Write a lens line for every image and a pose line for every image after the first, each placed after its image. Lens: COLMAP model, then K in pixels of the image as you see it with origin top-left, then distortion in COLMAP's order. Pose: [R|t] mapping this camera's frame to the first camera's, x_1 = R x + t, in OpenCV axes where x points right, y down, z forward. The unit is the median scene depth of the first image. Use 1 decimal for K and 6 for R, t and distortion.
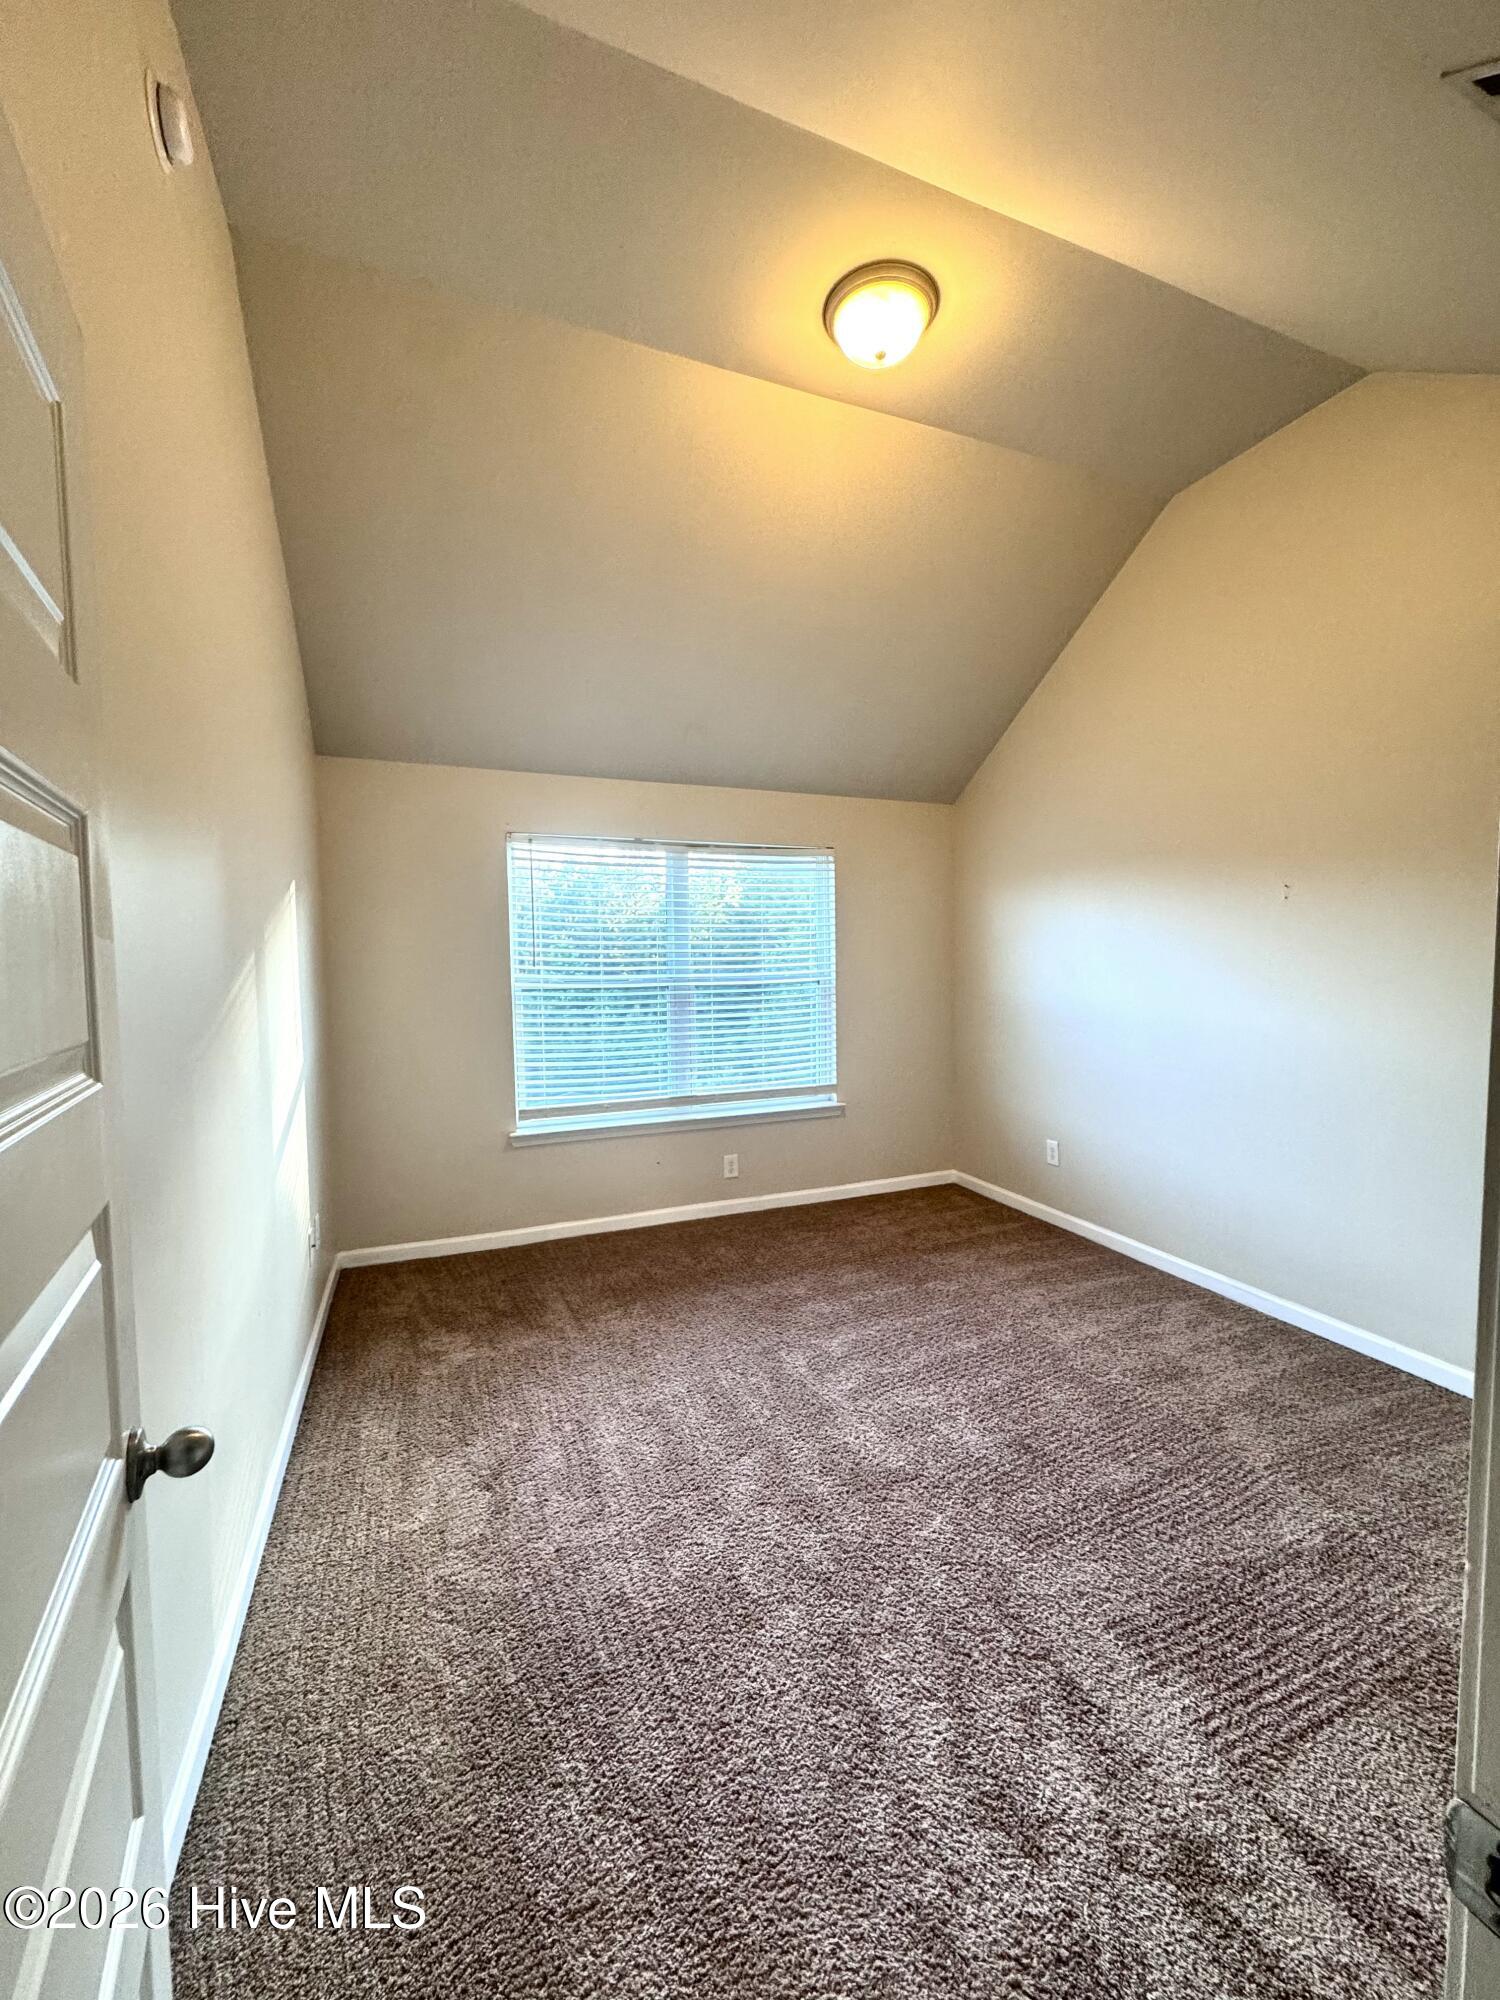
lens RADIAL K [[800.3, 0, 750.0], [0, 800.3, 1000.0], [0, 0, 1]] dist [-0.000723, -0.000072]
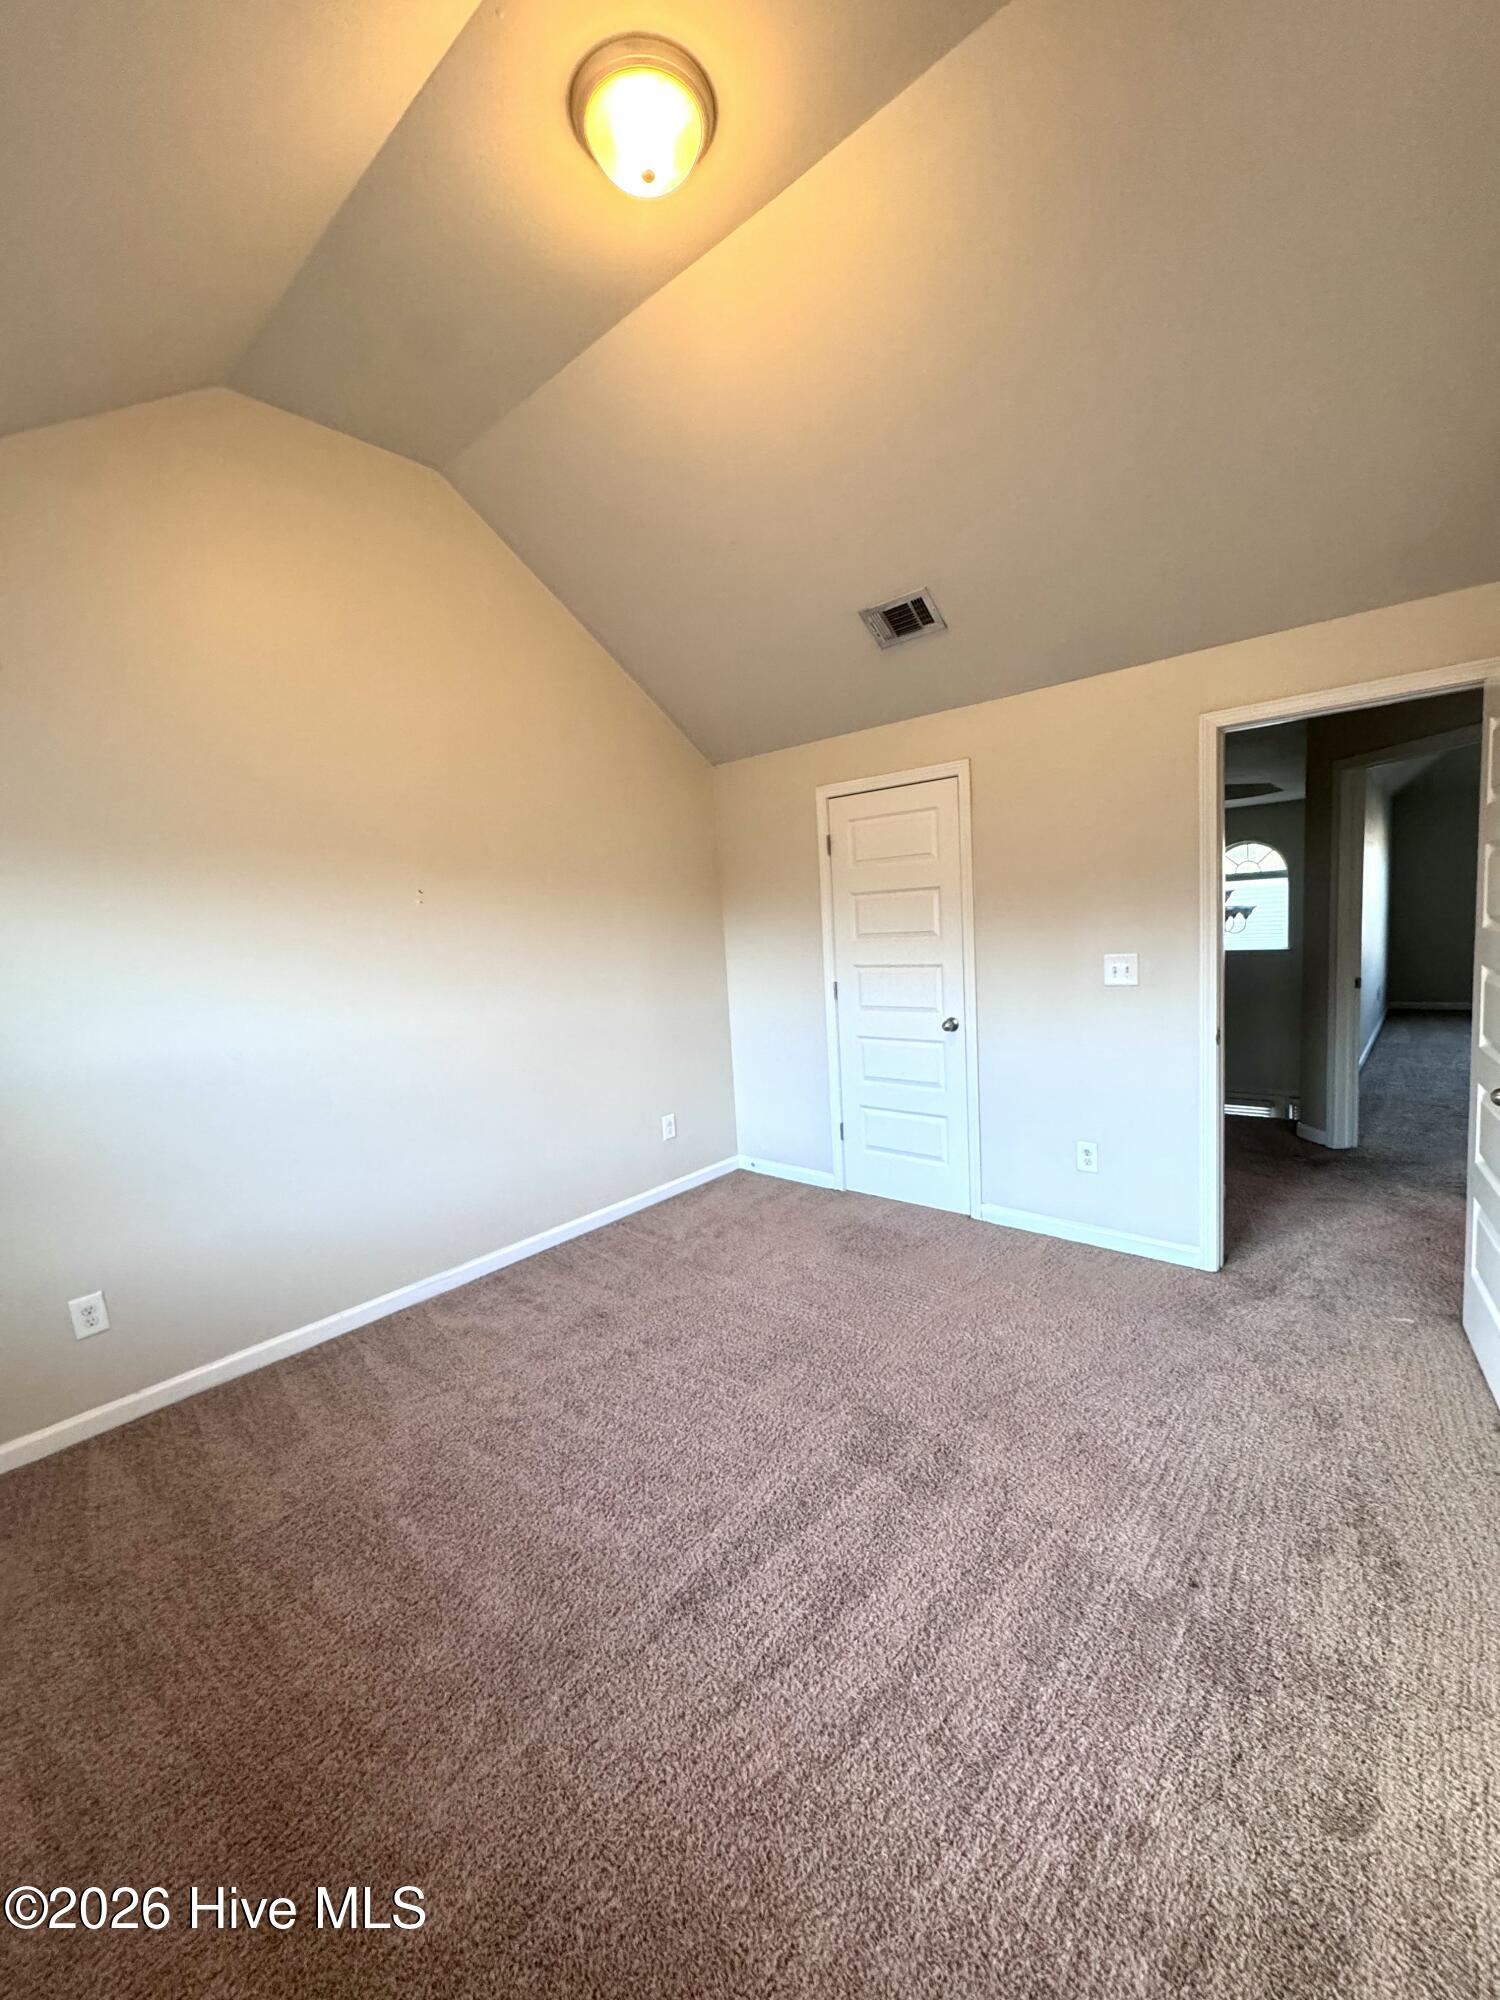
lens RADIAL K [[800.3, 0, 750.0], [0, 800.3, 1000.0], [0, 0, 1]] dist [-0.000723, -0.000072]
pose [[-0.454260, -0.047657, 0.889594, -0.424036], [0.114805, 0.987110, 0.111505, -0.057748], [-0.883441, 0.152782, -0.442933, 0.947266]]
